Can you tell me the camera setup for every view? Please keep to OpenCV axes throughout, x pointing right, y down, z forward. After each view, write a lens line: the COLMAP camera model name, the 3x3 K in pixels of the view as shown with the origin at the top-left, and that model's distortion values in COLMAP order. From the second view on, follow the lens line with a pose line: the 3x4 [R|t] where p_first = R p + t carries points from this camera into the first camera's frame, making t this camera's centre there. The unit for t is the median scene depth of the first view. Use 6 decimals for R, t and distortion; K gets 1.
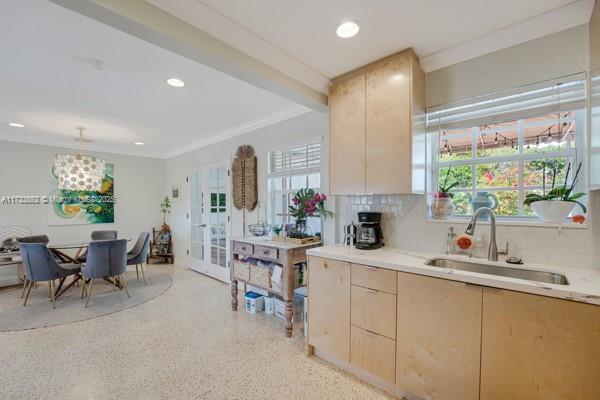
lens RADIAL K [[245.4, 0, 298.0], [0, 245.4, 209.1], [0, 0, 1]] dist [-0.013479, -0.000184]
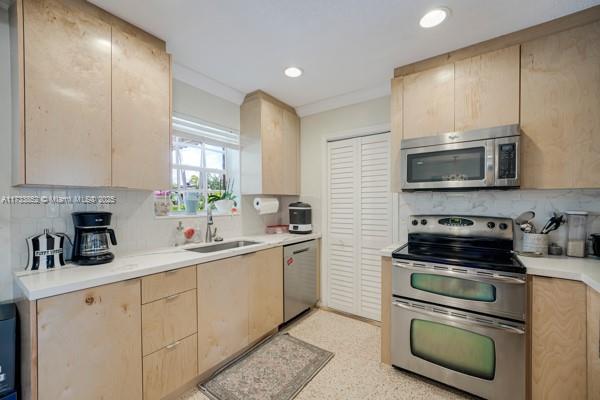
lens RADIAL K [[245.4, 0, 297.0], [0, 245.4, 205.6], [0, 0, 1]] dist [-0.013479, -0.000184]
pose [[-0.102959, -0.008393, 0.994650, -0.451844], [0.020456, 0.999735, 0.010554, -0.001016], [-0.994475, 0.021433, -0.102760, 0.454673]]
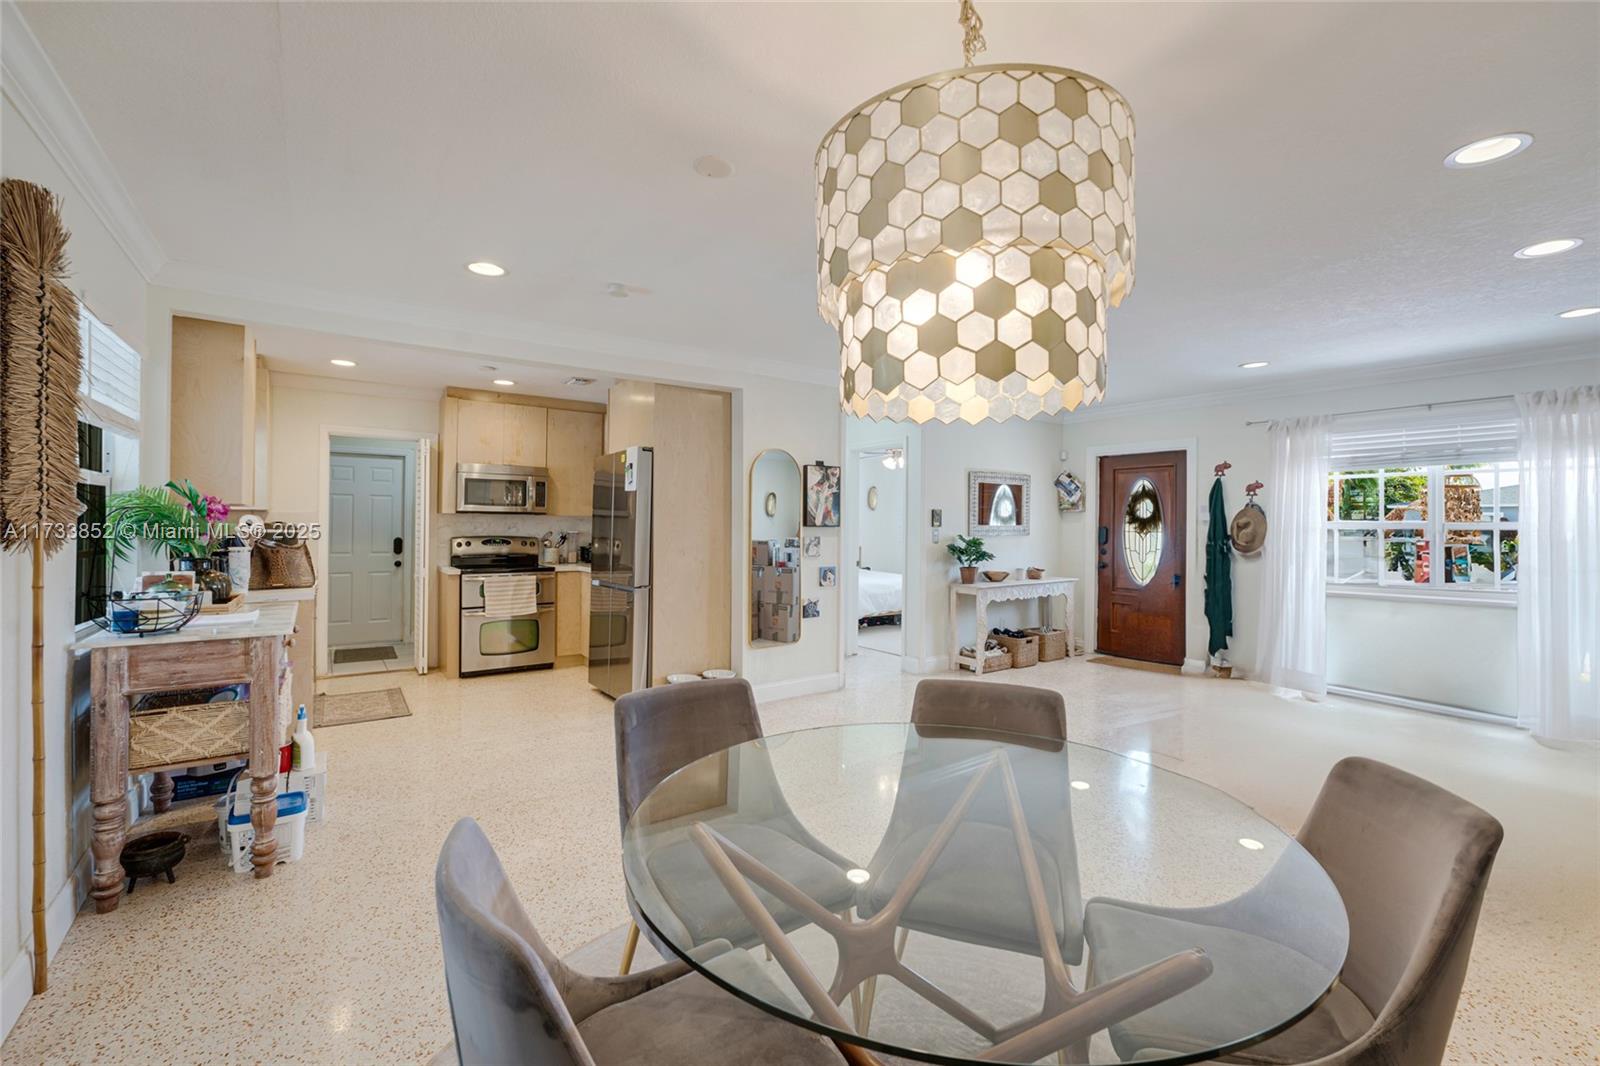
lens RADIAL K [[654.3, 0, 790.2], [0, 654.3, 517.8], [0, 0, 1]] dist [-0.013479, -0.000184]
pose [[-0.975495, -0.001260, 0.220016, -1.321396], [0.000065, 0.999982, 0.006011, -0.031845], [-0.220020, 0.005878, -0.975478, 2.034698]]
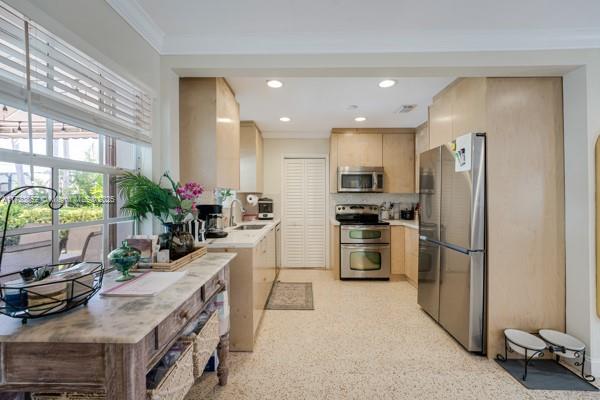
lens RADIAL K [[245.4, 0, 301.5], [0, 245.4, 195.8], [0, 0, 1]] dist [-0.013479, -0.000184]
pose [[-0.659013, 0.008878, 0.752080, -0.745041], [0.016971, 0.999851, 0.003067, -0.022665], [-0.751940, 0.014785, -0.659065, 1.318562]]
